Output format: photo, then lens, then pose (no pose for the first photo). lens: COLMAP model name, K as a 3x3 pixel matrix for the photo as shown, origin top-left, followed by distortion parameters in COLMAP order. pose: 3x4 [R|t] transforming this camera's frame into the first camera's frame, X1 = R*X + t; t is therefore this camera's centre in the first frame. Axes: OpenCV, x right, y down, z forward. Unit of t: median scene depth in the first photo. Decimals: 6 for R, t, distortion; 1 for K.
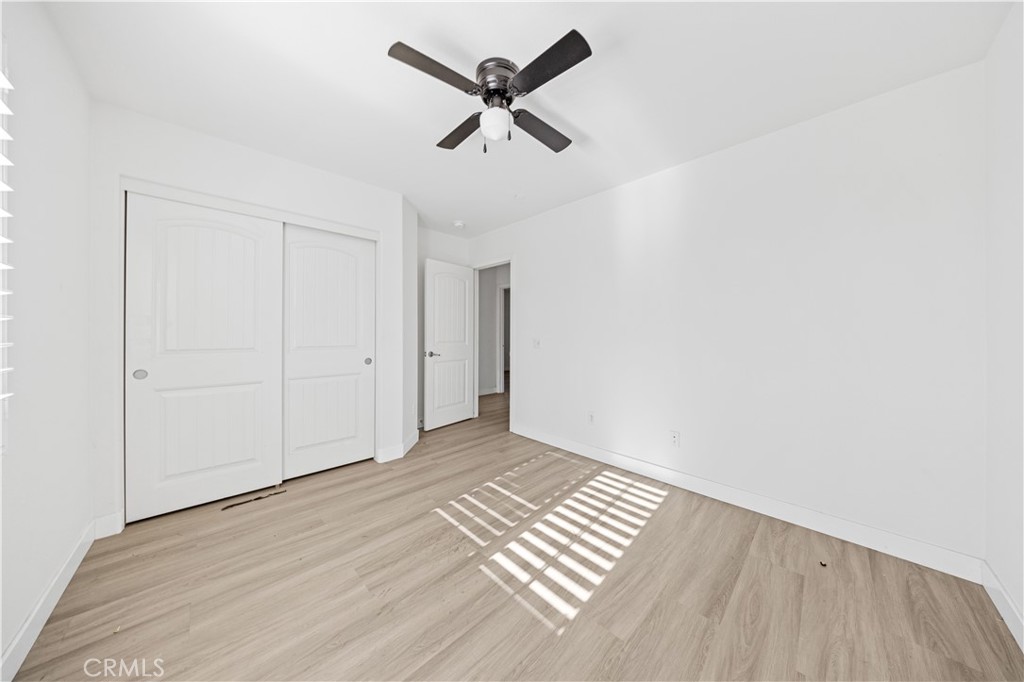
lens RADIAL K [[324.6, 0, 511.4], [0, 324.6, 337.1], [0, 0, 1]] dist [0.000018, -0.000037]
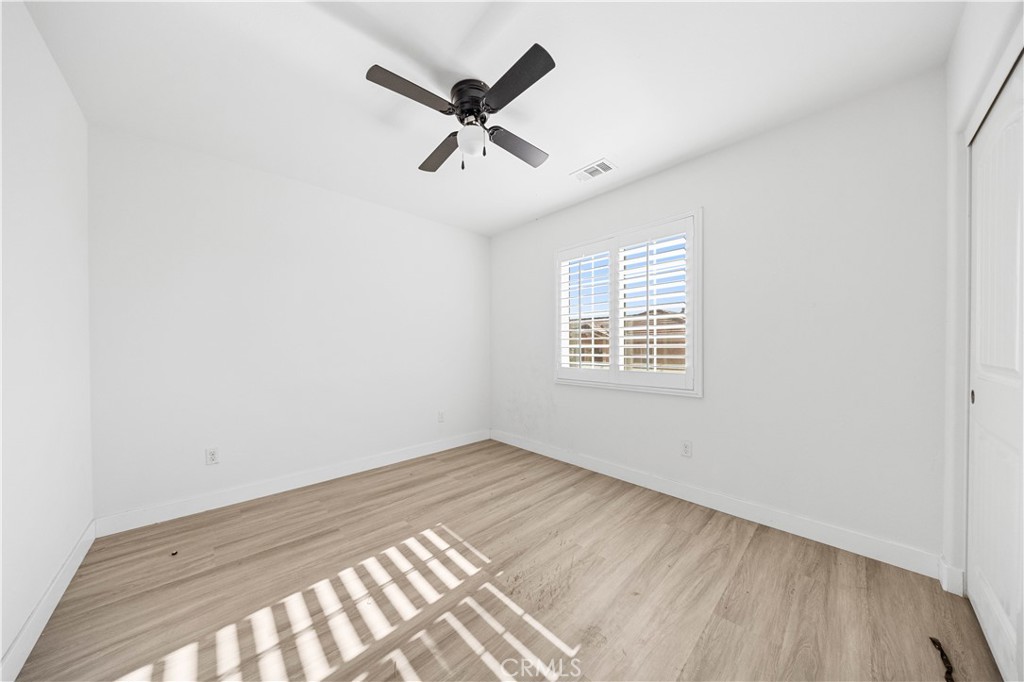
lens RADIAL K [[324.6, 0, 512.6], [0, 324.6, 343.2], [0, 0, 1]] dist [0.000018, -0.000037]
pose [[-0.999974, 0.000088, -0.007187, -0.150783], [0.000061, 0.999993, 0.003708, -0.008942], [0.007187, 0.003707, -0.999967, 1.902361]]
